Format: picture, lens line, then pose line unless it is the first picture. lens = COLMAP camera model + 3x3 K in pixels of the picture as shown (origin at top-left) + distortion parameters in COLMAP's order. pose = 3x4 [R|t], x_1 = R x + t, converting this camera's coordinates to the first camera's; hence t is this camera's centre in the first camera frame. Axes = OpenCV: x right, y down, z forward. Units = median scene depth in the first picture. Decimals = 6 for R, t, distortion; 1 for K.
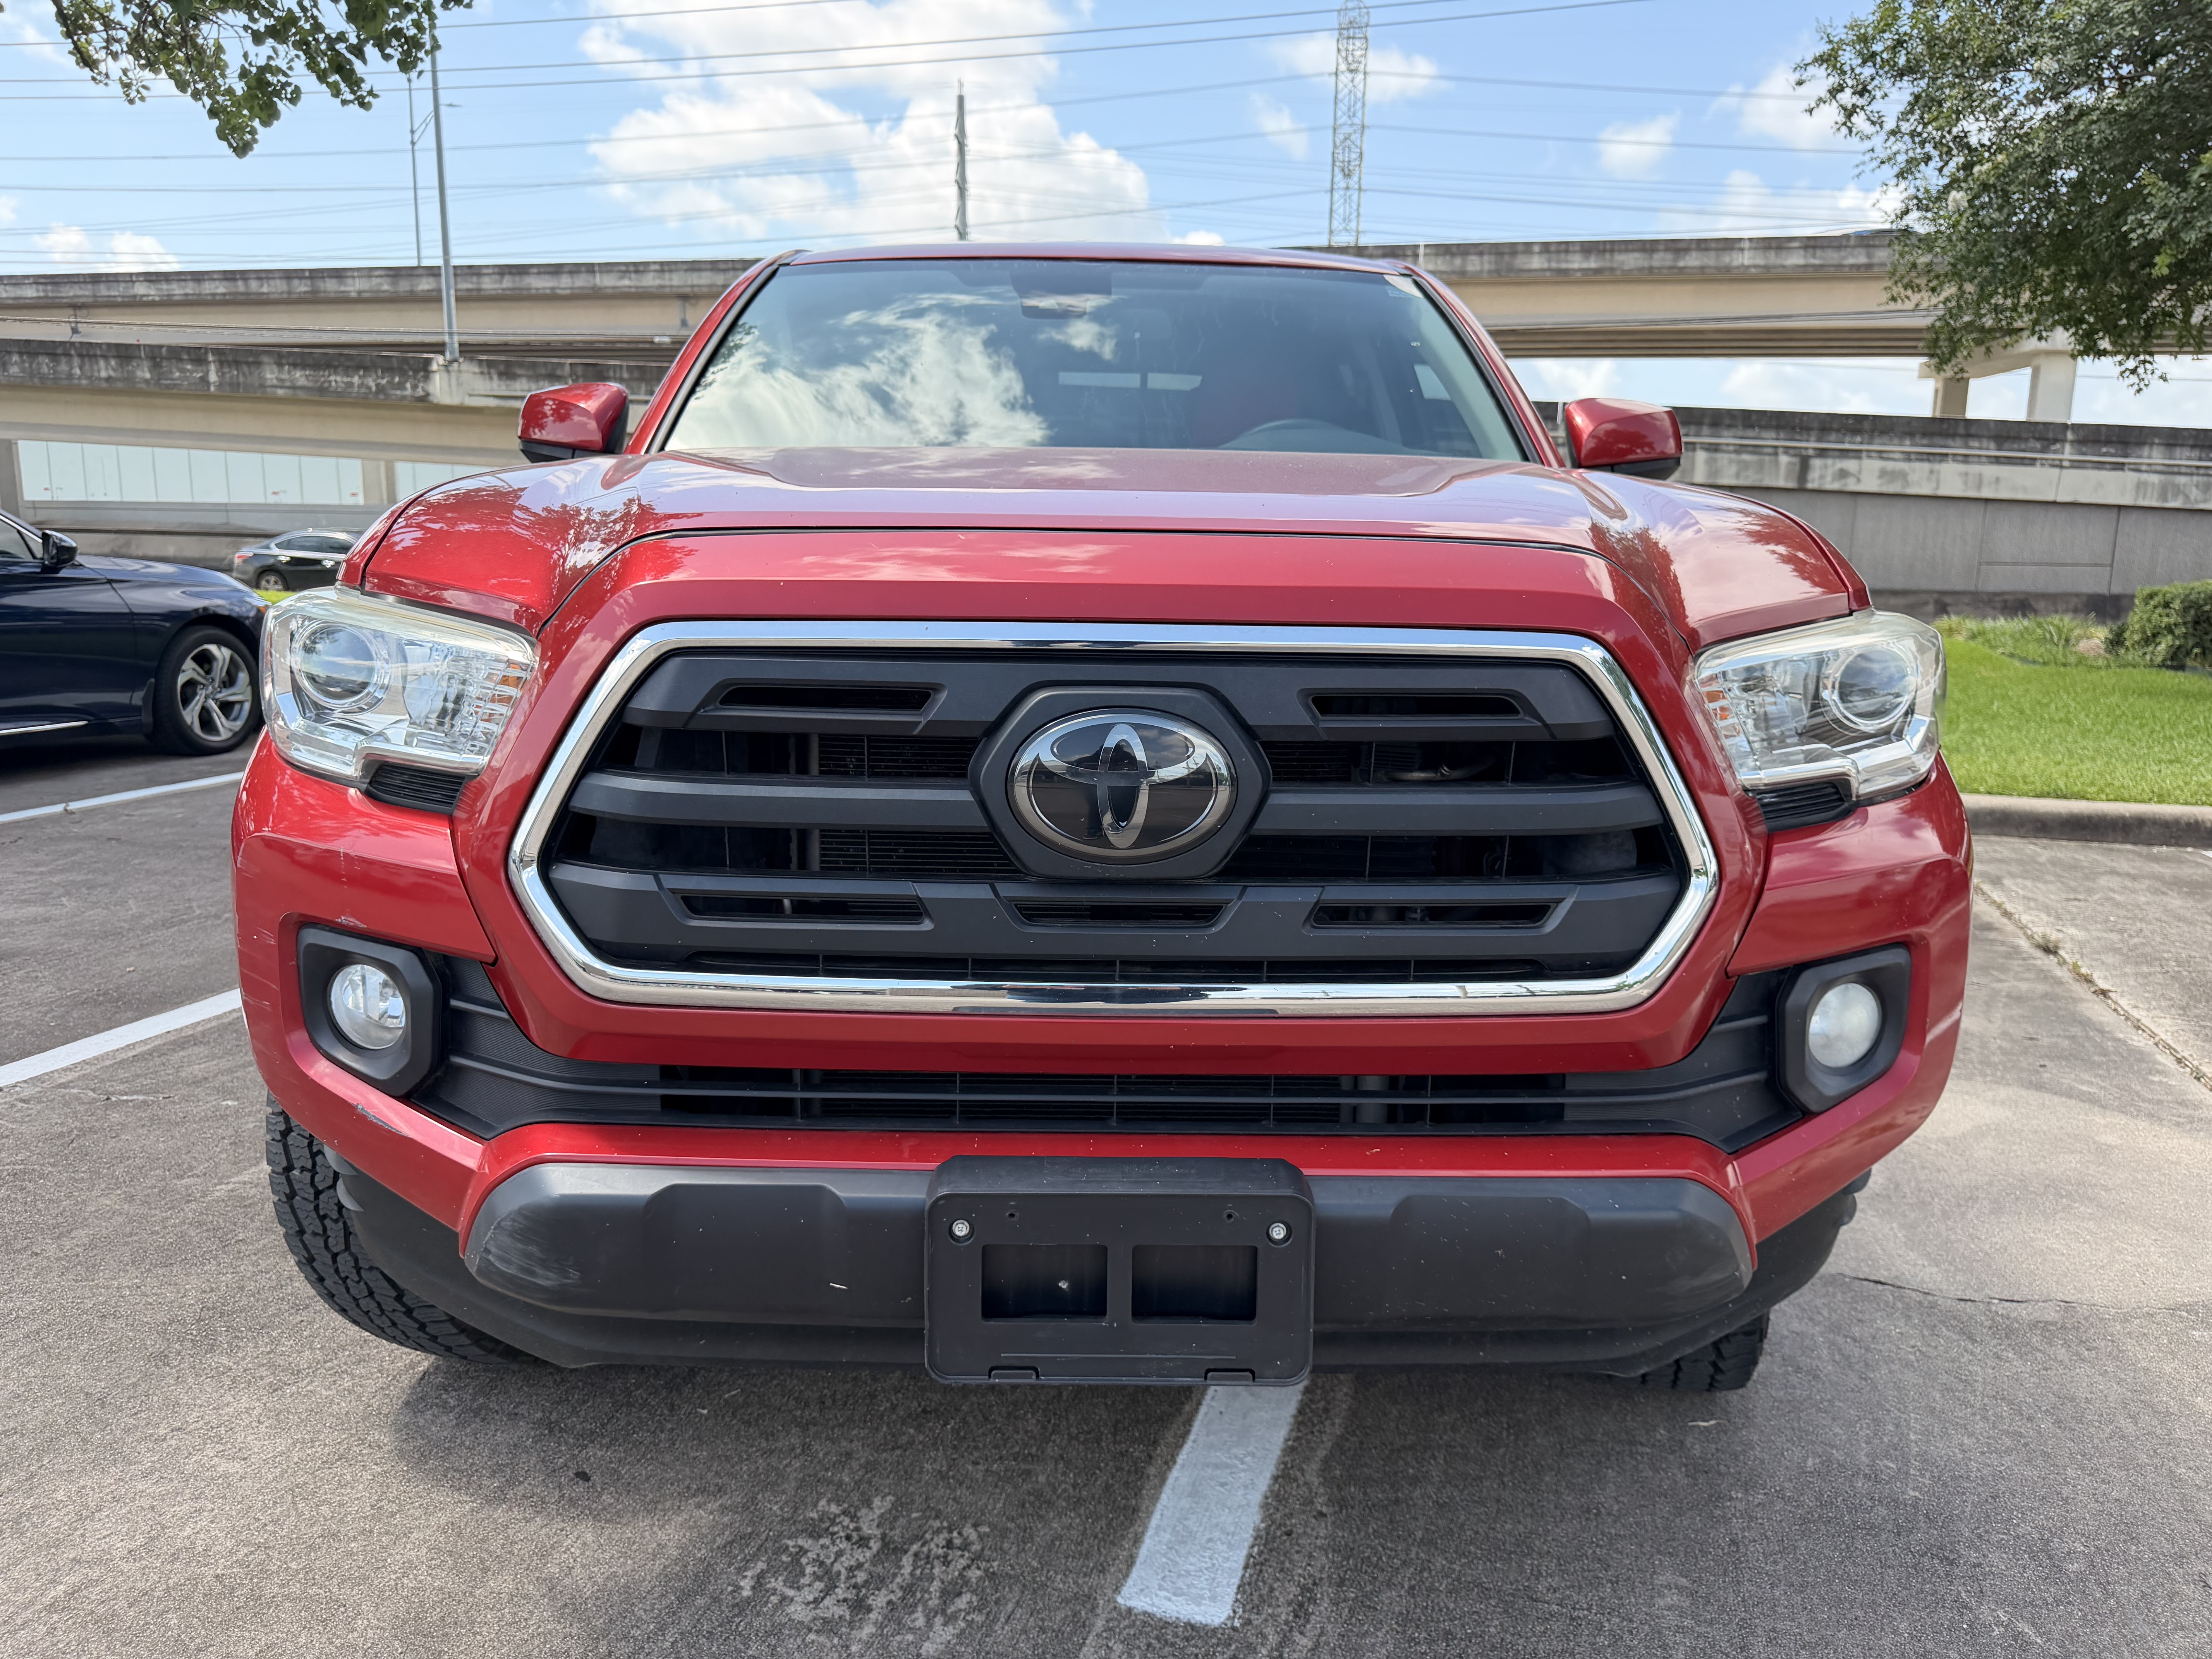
lens RADIAL K [[1606.4, 0, 1139.6], [0, 1606.4, 854.3], [0, 0, 1]] dist [0.019790, -0.026892]
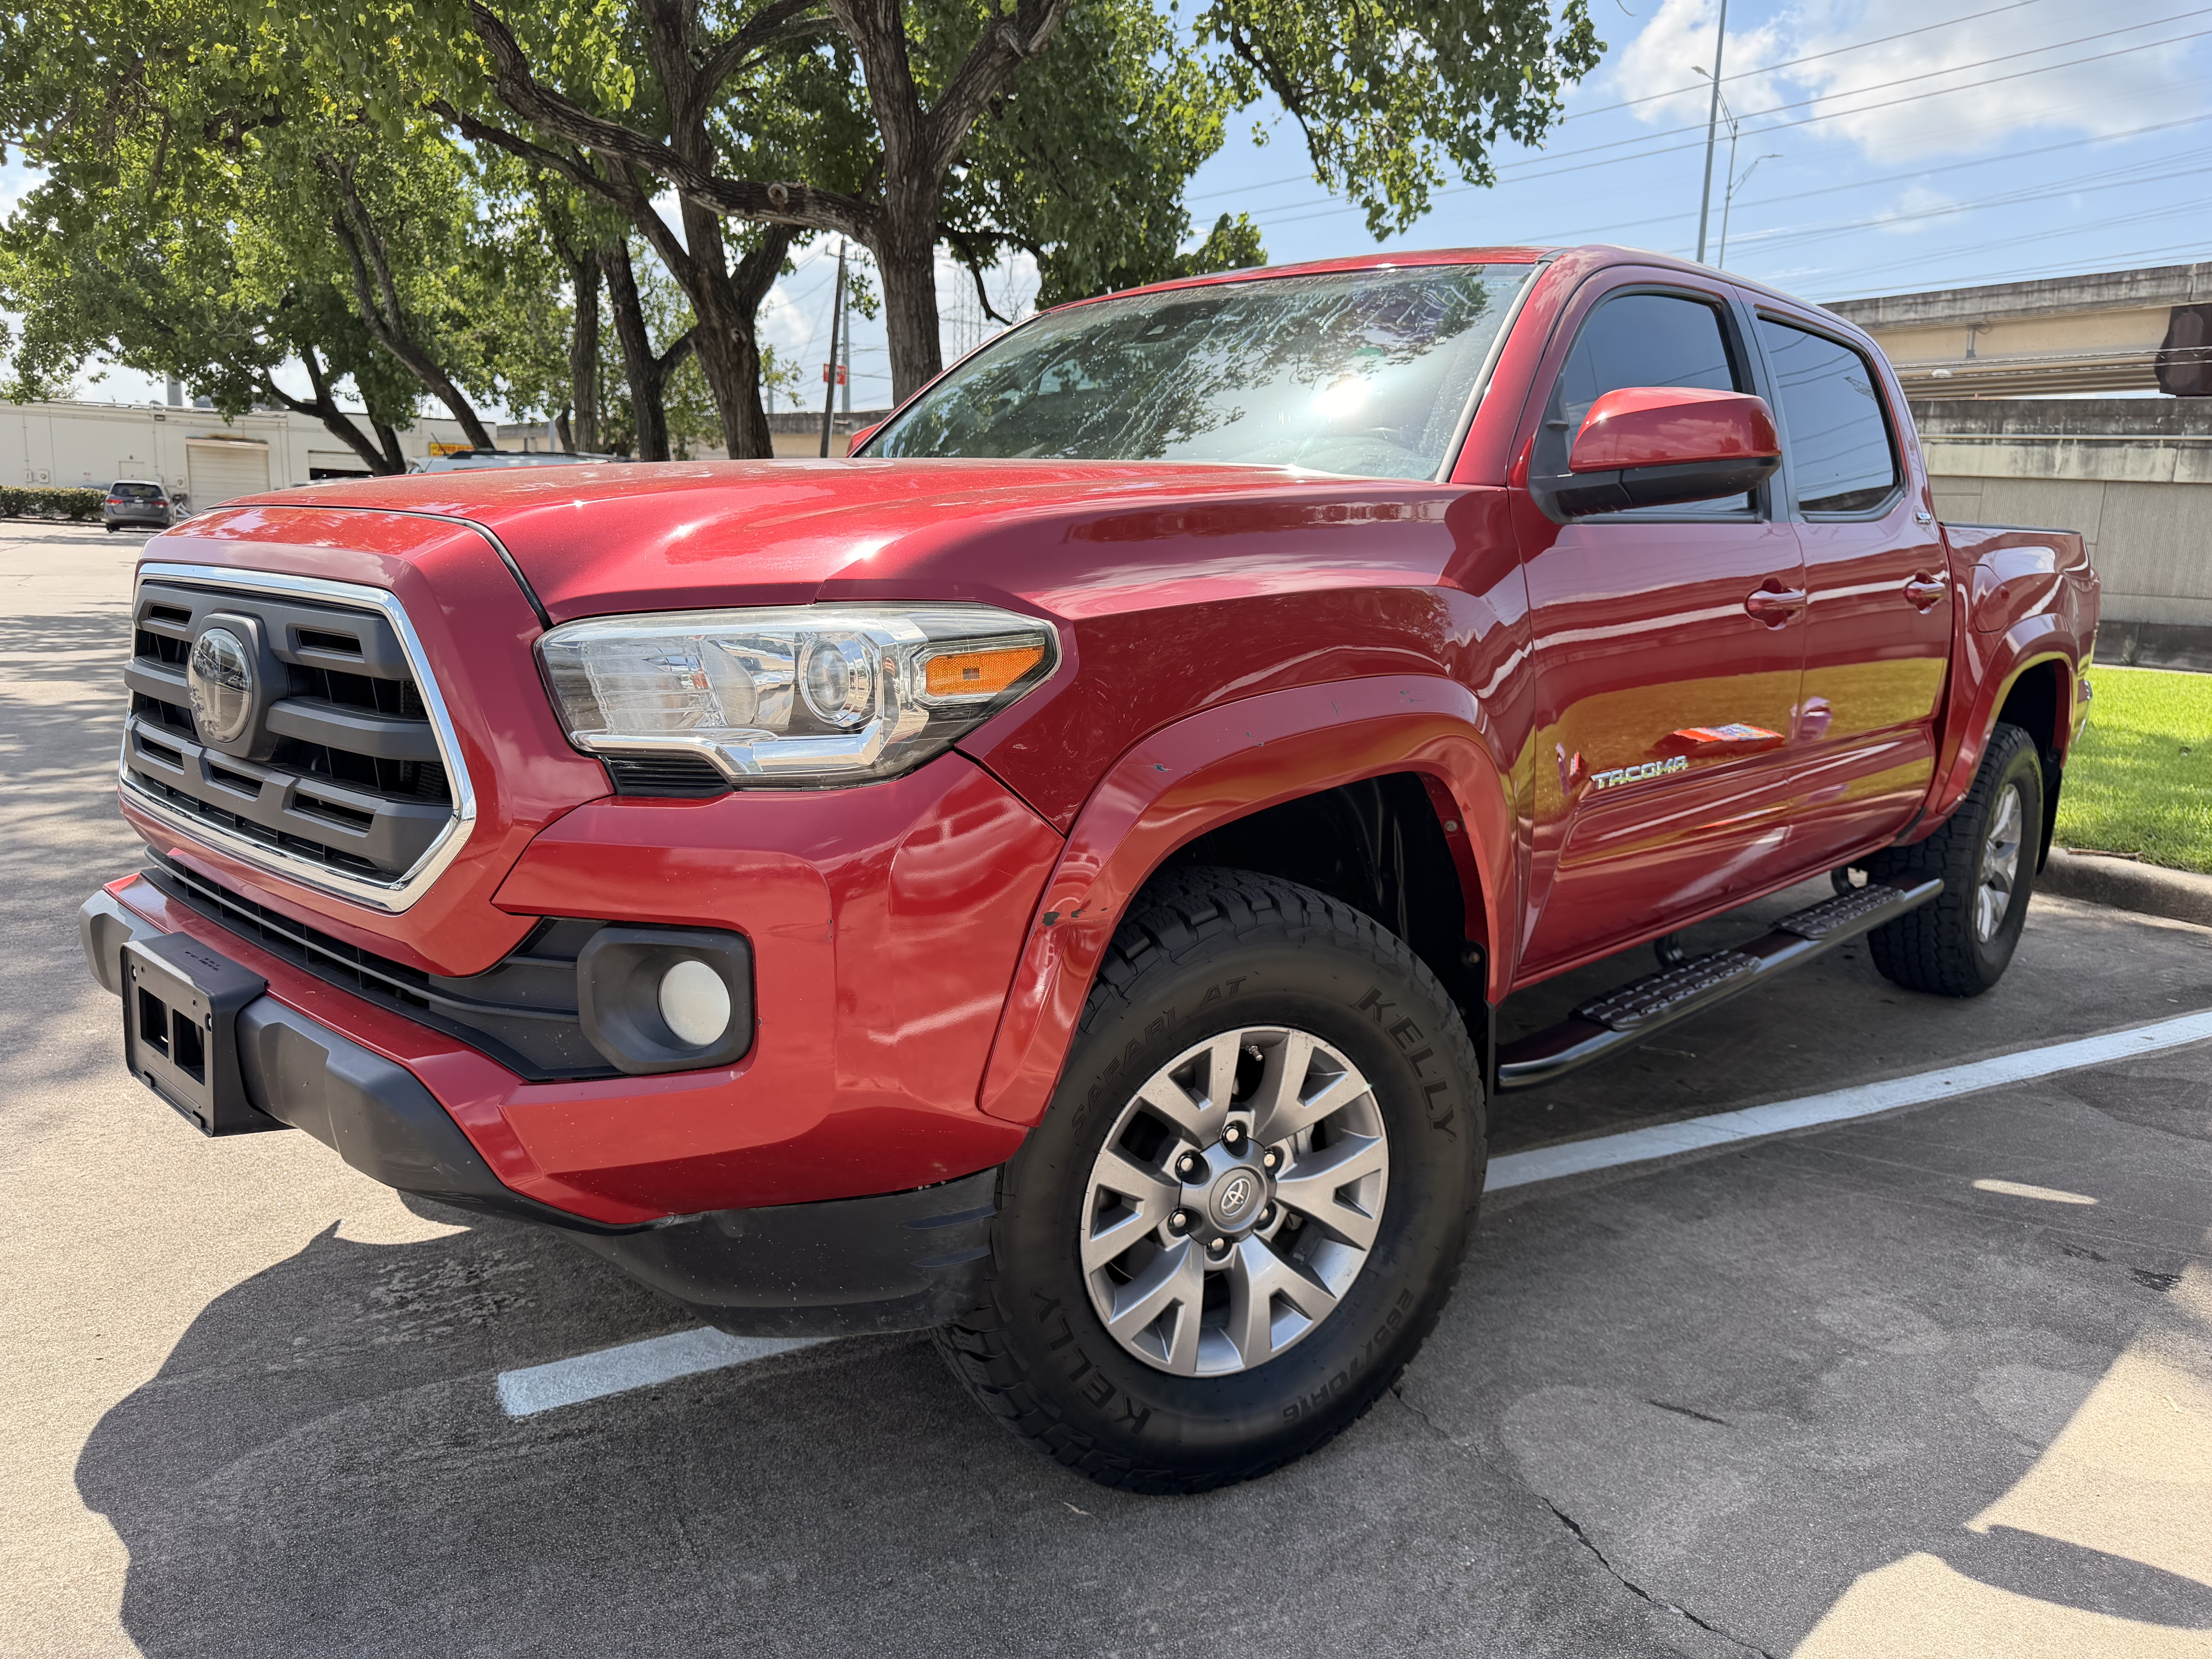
lens RADIAL K [[1606.4, 0, 1104.4], [0, 1606.4, 838.2], [0, 0, 1]] dist [0.019790, -0.026892]
pose [[0.705222, 0.138917, -0.695244, 0.069632], [-0.163576, 0.986040, 0.031098, -0.003710], [0.689859, 0.091795, 0.718100, 0.024111]]
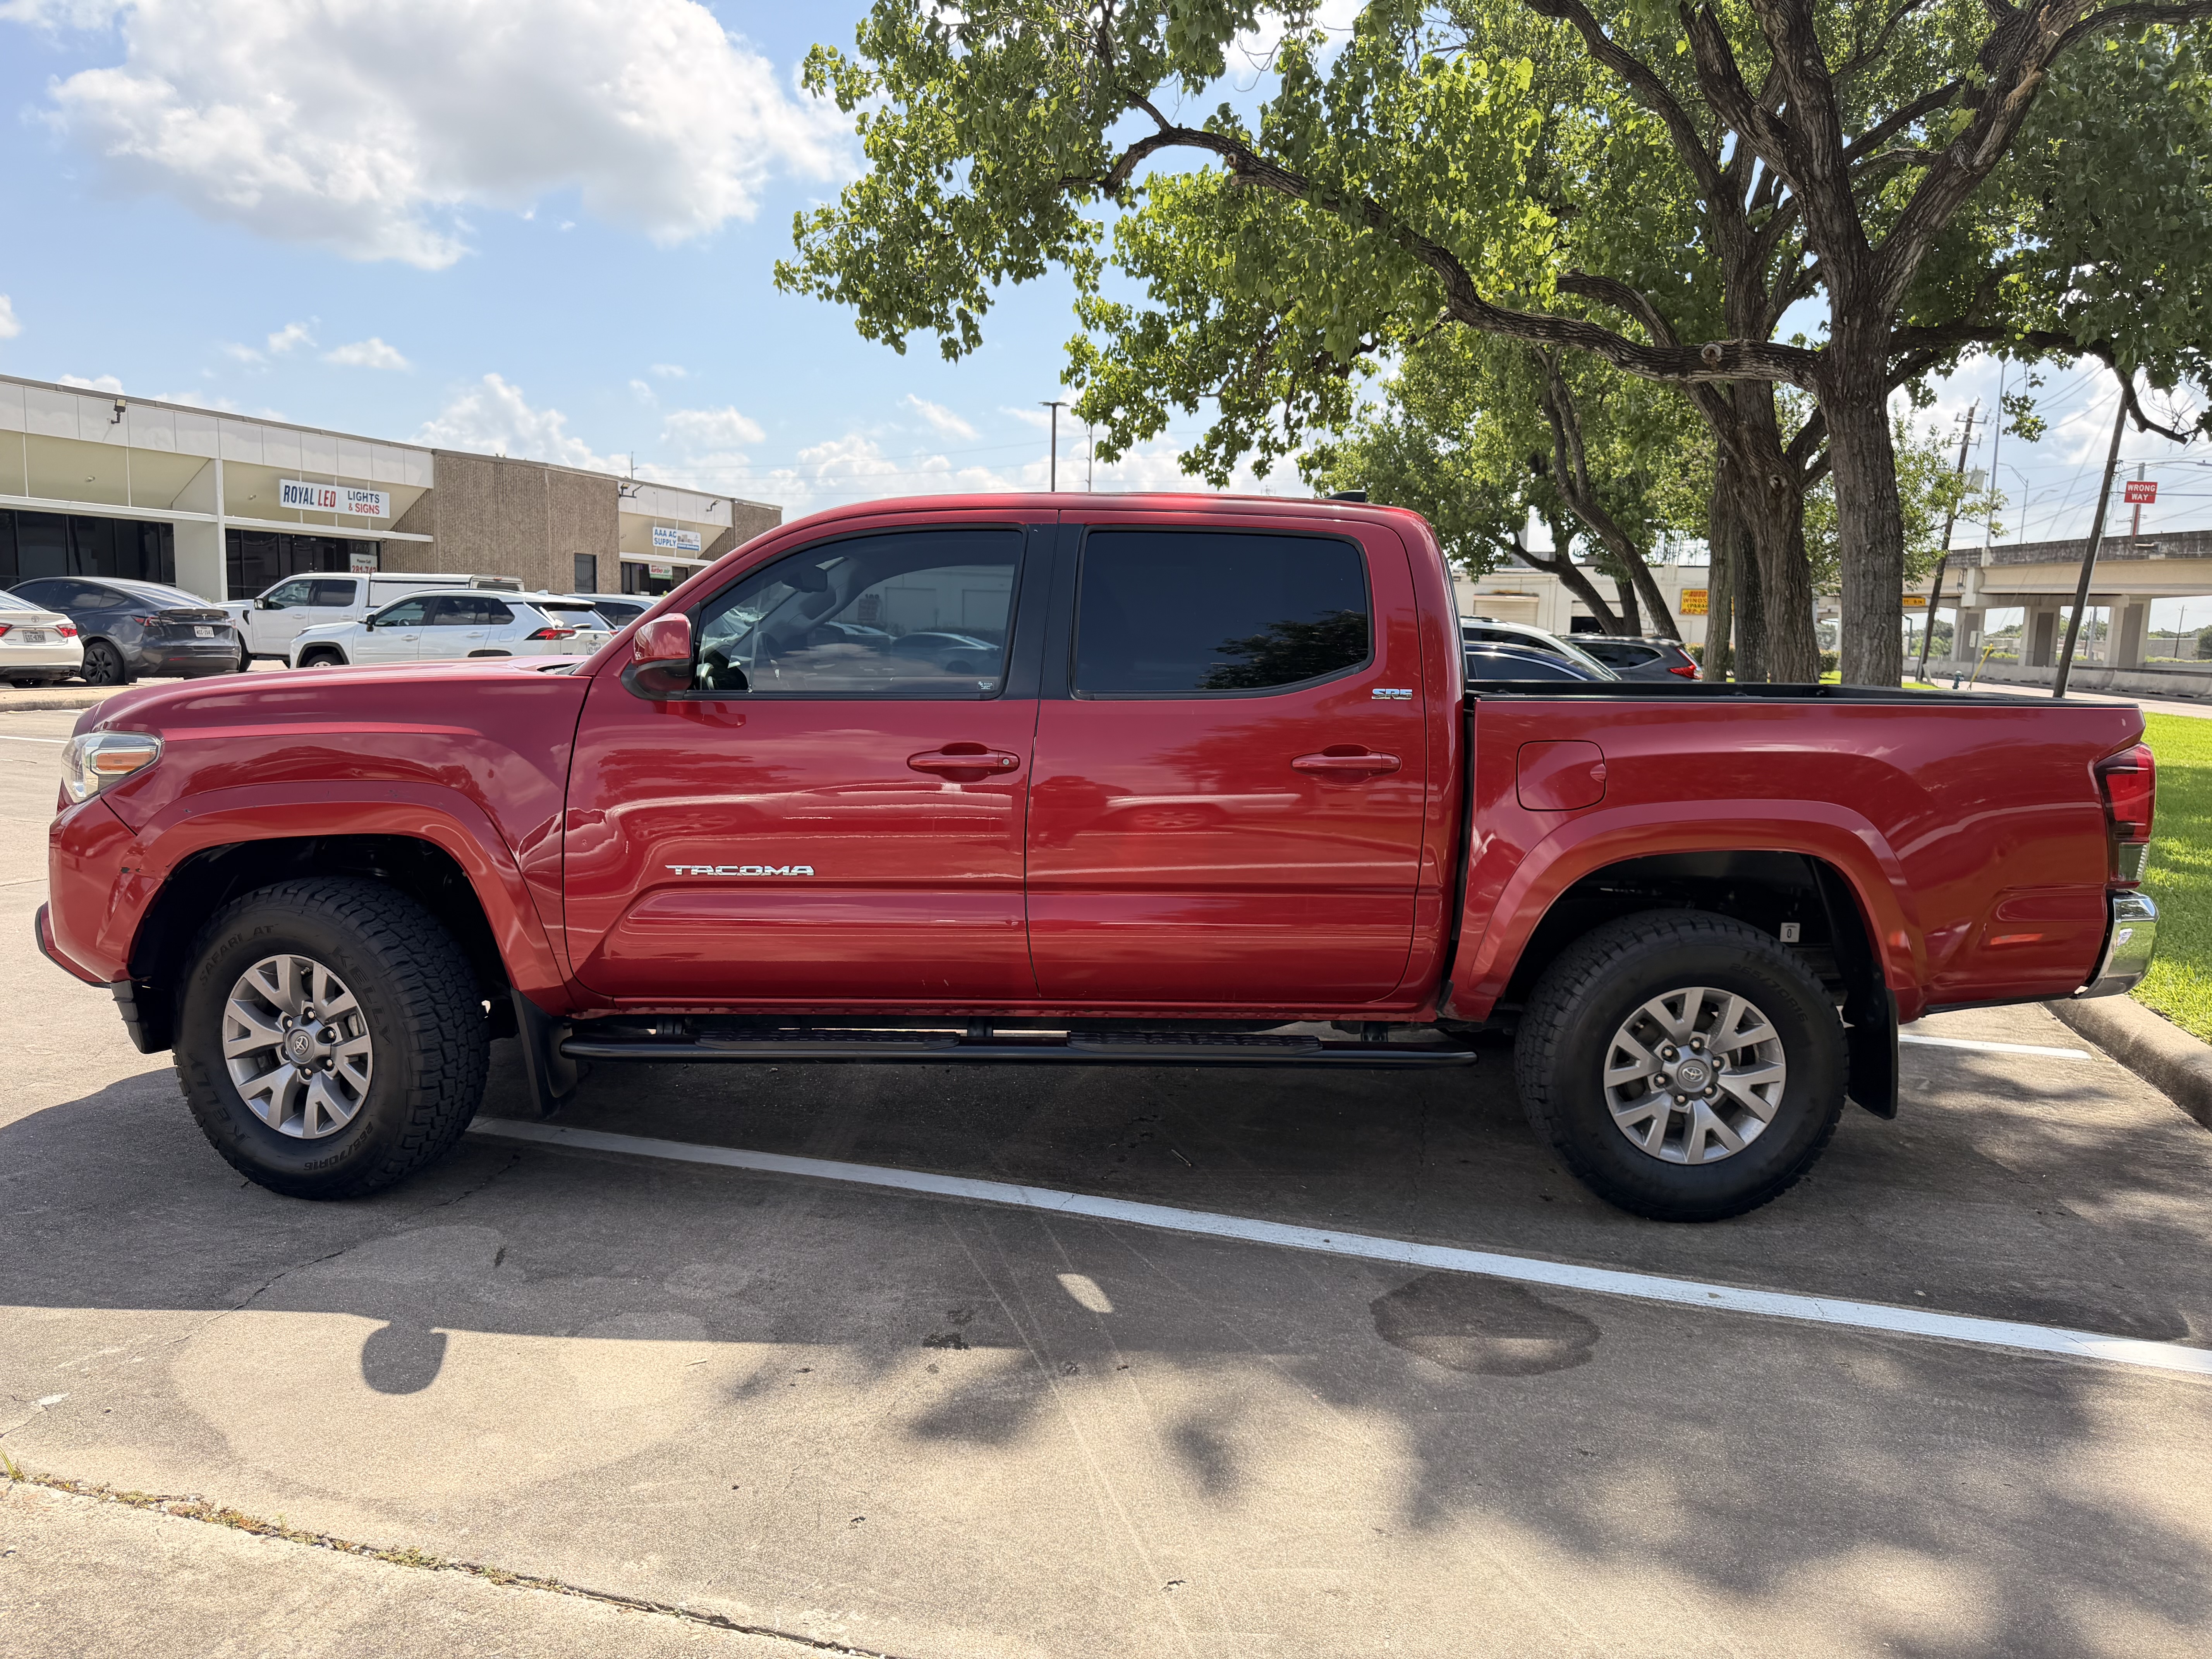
lens RADIAL K [[1606.4, 0, 1096.4], [0, 1606.4, 848.6], [0, 0, 1]] dist [0.019790, -0.026892]
pose [[-0.020916, 0.115781, -0.993054, 0.148341], [-0.222132, 0.967907, 0.117528, -0.030967], [0.974792, 0.223047, 0.005474, 0.128355]]
